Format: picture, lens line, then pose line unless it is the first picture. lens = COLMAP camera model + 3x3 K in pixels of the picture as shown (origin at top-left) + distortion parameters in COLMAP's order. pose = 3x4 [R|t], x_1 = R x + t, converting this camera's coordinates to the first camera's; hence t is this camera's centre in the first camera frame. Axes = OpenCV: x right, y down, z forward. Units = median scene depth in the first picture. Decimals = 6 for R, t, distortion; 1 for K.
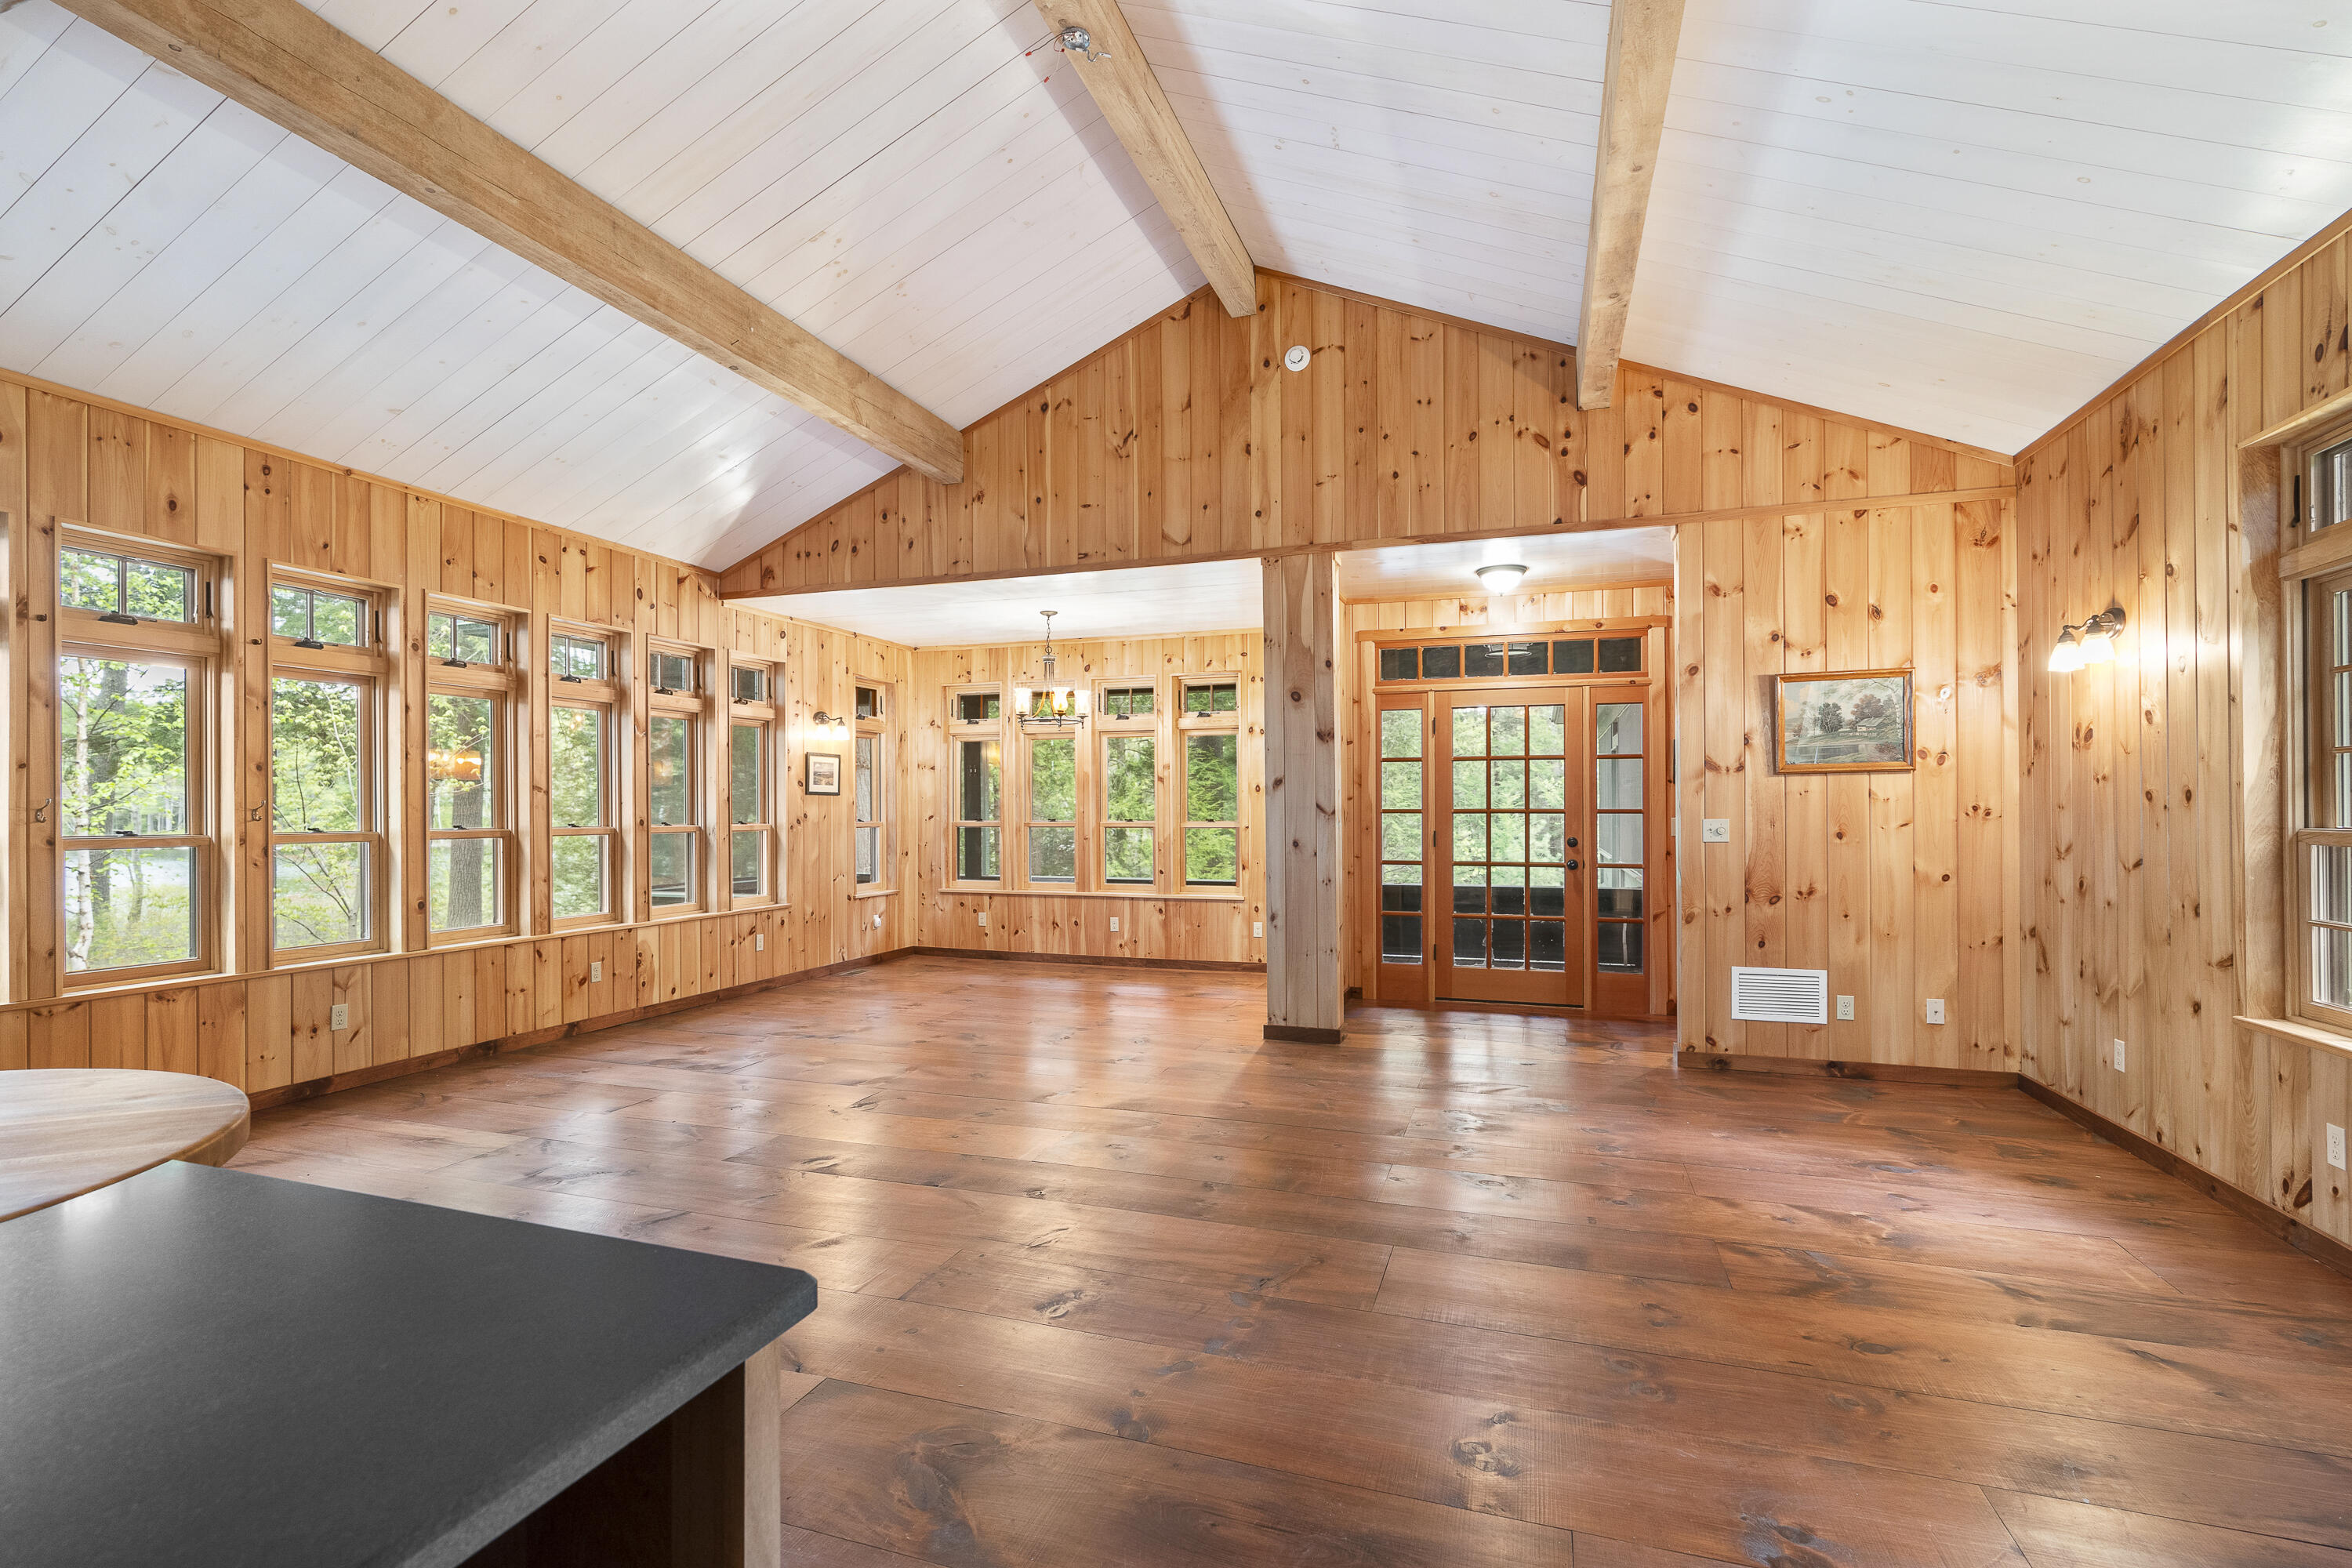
lens RADIAL K [[1075.0, 0, 1174.8], [0, 1075.0, 790.8], [0, 0, 1]] dist [-0.009405, 0.007331]
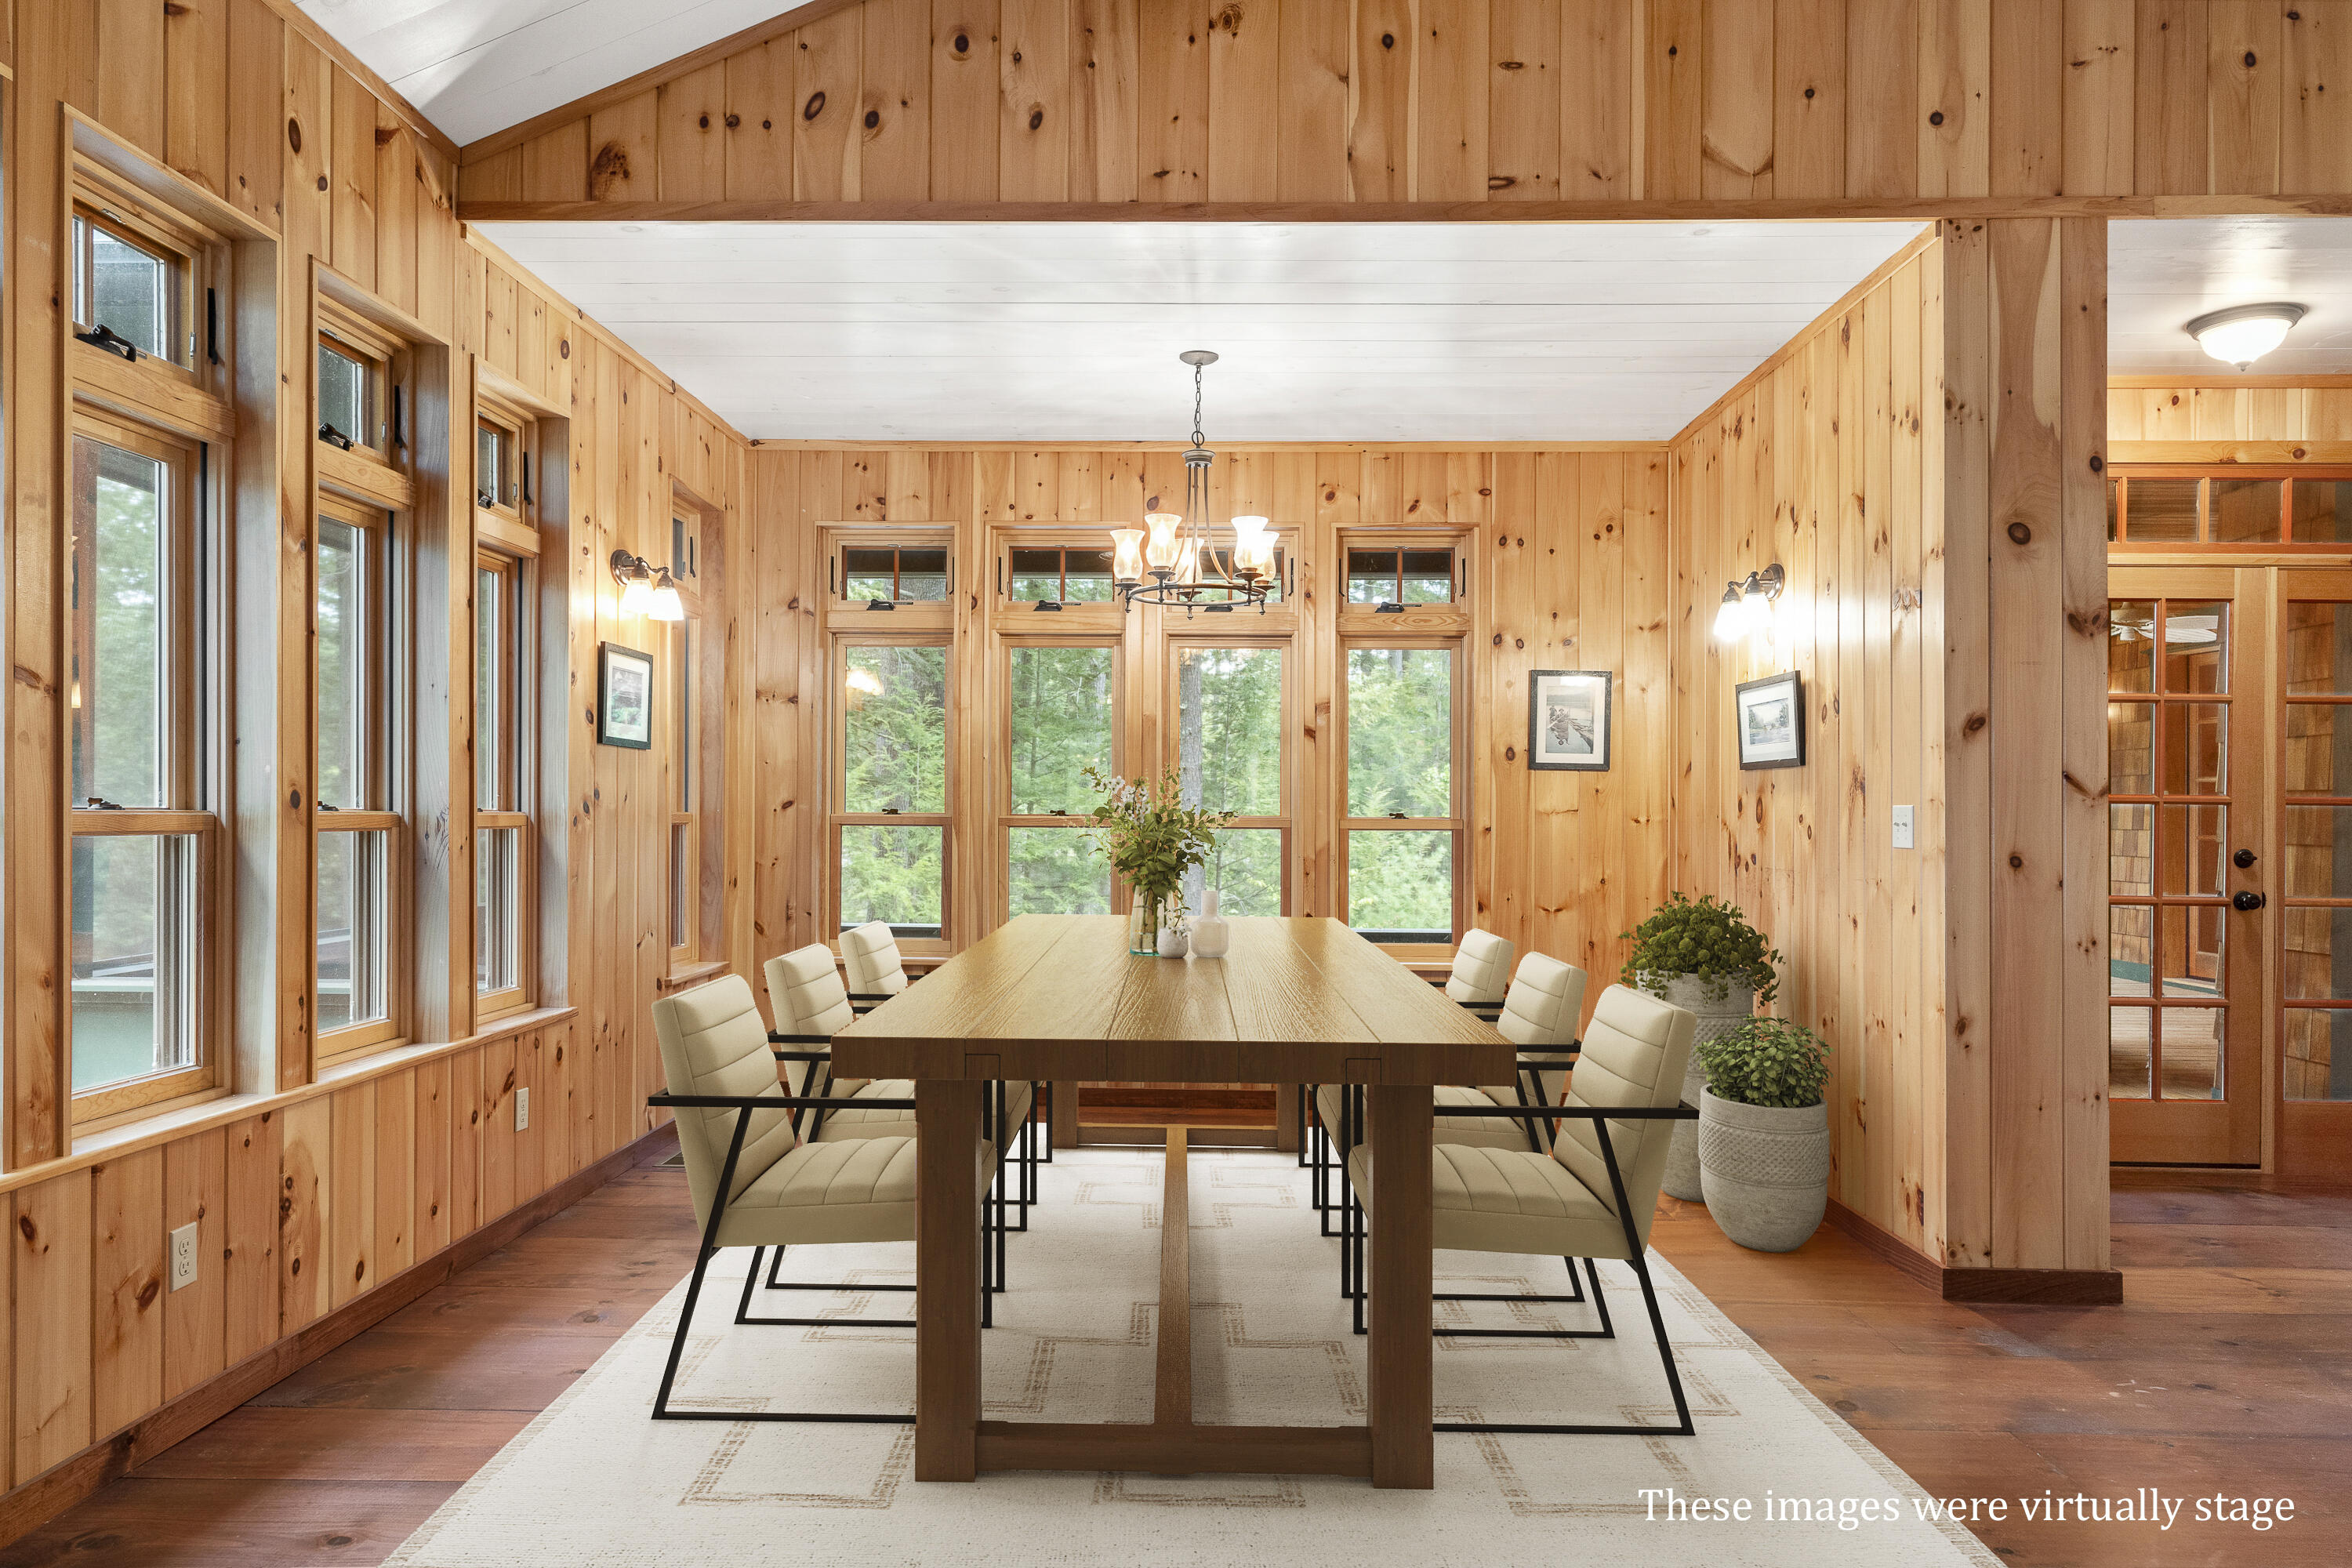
lens RADIAL K [[1520.6, 0, 1174.2], [0, 1520.6, 795.1], [0, 0, 1]] dist [0.001725, 0.000562]
pose [[0.955015, 0.012983, 0.296273, -0.383028], [-0.014671, 0.999886, 0.003475, 0.022864], [-0.296194, -0.007665, 0.955097, 0.461885]]
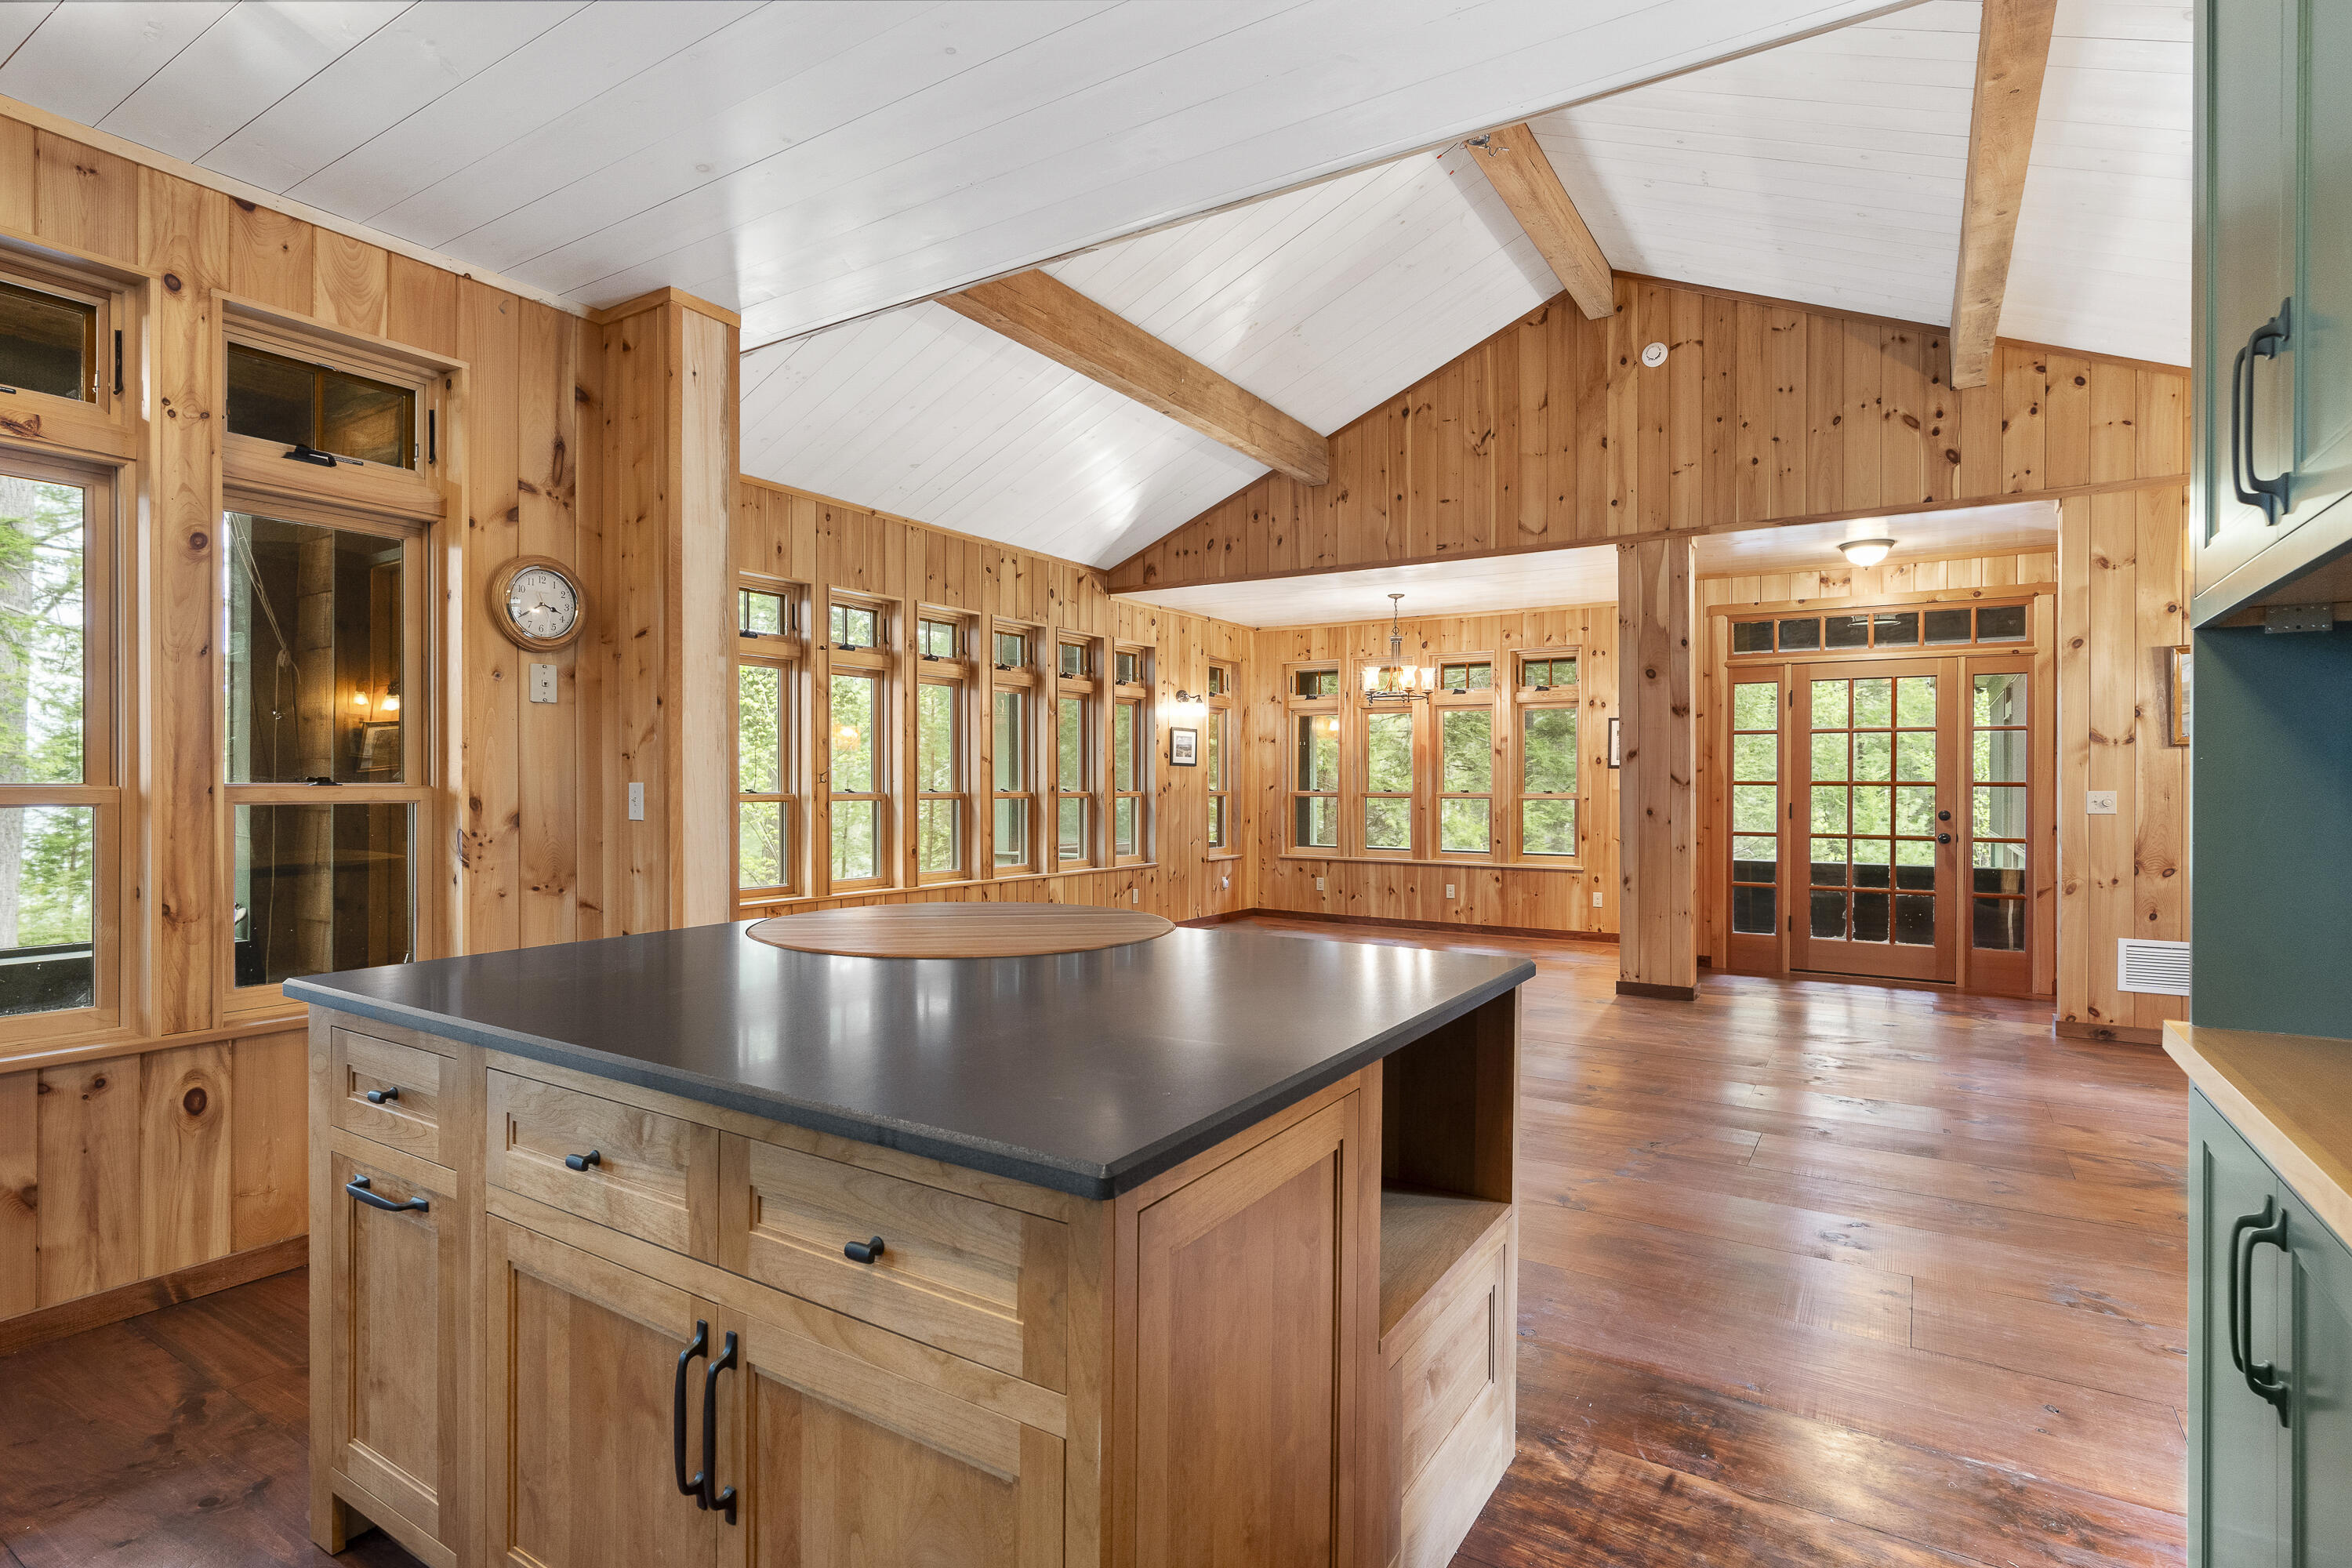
lens RADIAL K [[1173.1, 0, 1176.3], [0, 1173.1, 776.5], [0, 0, 1]] dist [-0.001818, 0.001996]
pose [[0.972059, 0.005041, -0.234684, -0.066479], [-0.002710, 0.999944, 0.010254, 0.003092], [0.234722, -0.009332, 0.972018, -0.224676]]
